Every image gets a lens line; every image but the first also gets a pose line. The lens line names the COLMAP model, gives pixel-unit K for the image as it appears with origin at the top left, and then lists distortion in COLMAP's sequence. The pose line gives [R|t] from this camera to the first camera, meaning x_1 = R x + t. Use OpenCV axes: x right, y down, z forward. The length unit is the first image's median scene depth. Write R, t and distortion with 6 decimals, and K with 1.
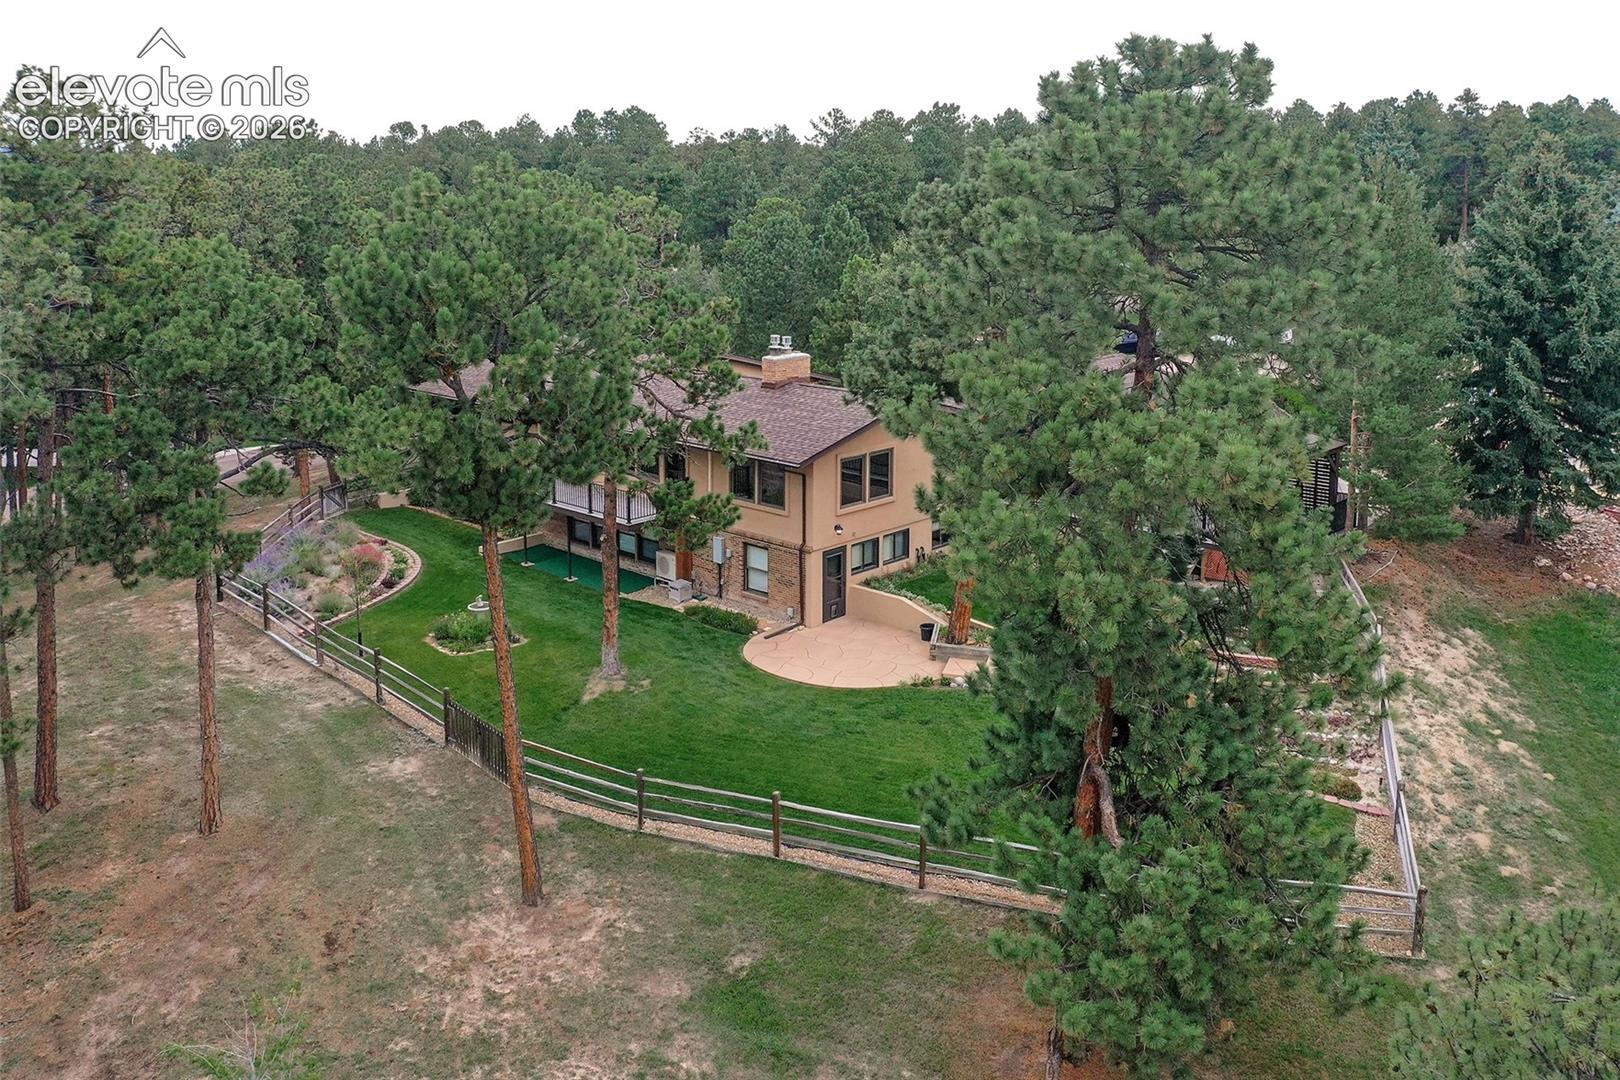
lens RADIAL K [[1400.4, 0, 799.3], [0, 1400.4, 483.1], [0, 0, 1]] dist [0.000661, -0.002729]
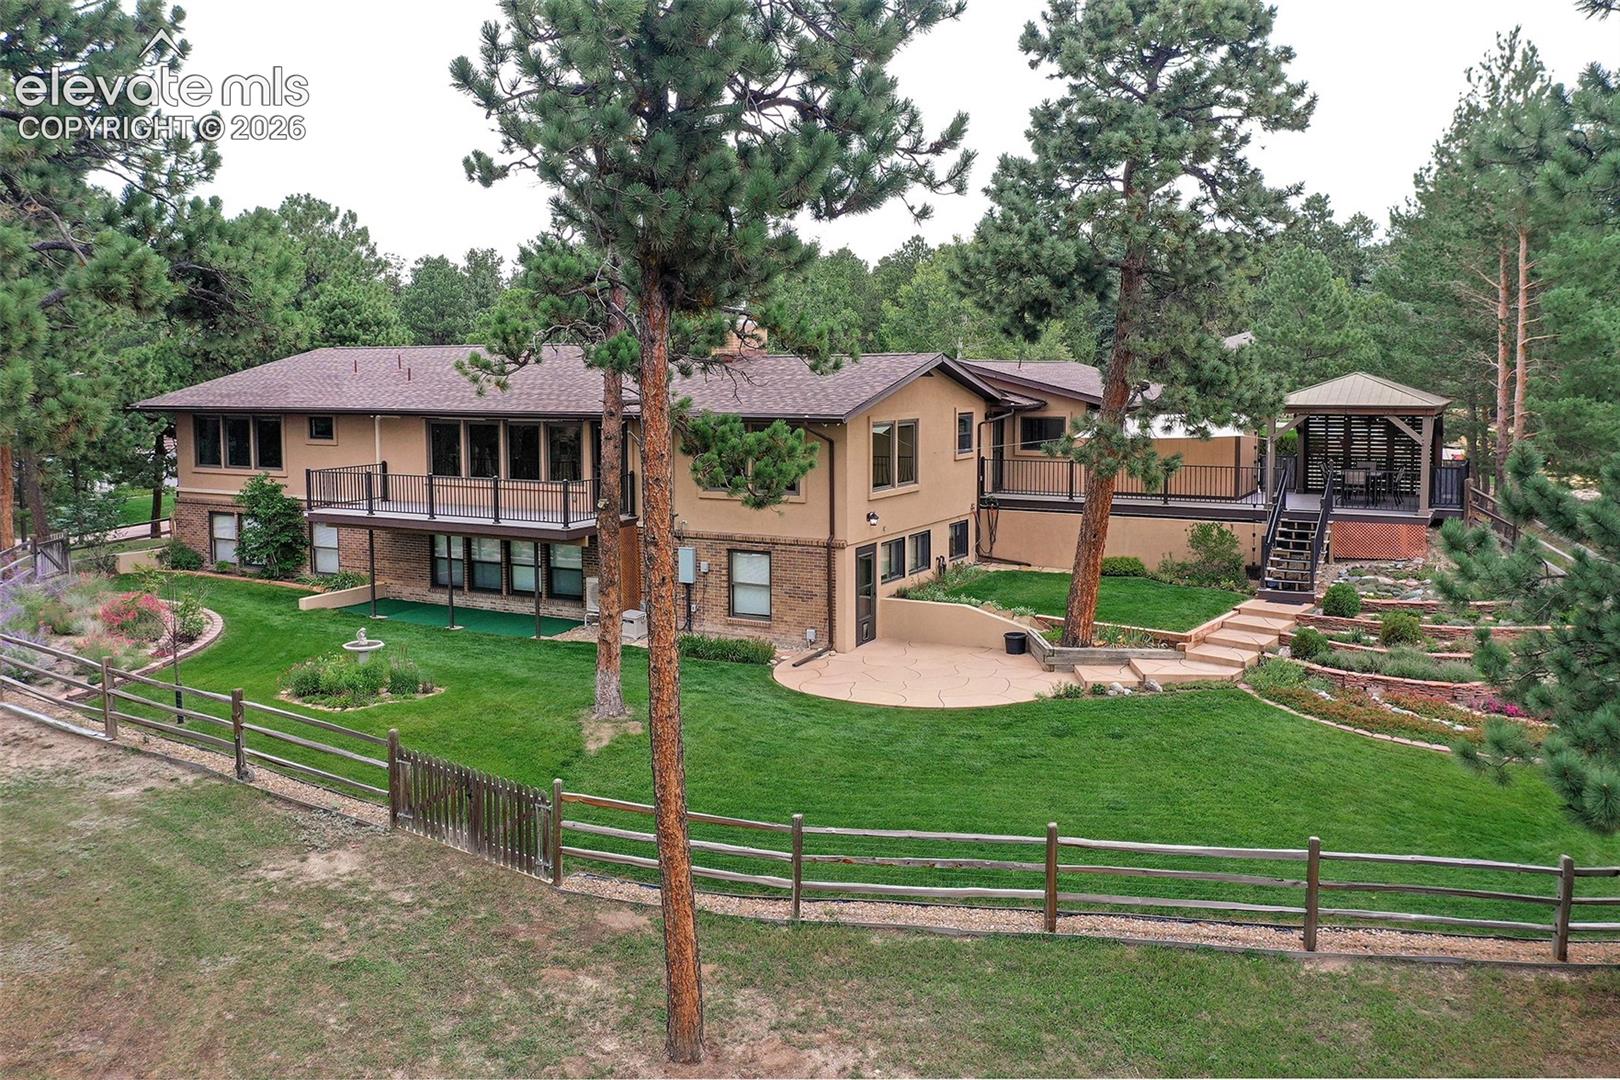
lens RADIAL K [[1317.4, 0, 810.0], [0, 1317.4, 540.0], [0, 0, 1]] dist [-0.008150, -0.001000]
pose [[0.958479, -0.018020, 0.284593, -0.213903], [0.044551, 0.995209, -0.087028, 0.108790], [-0.281662, 0.096094, 0.954690, 0.356660]]
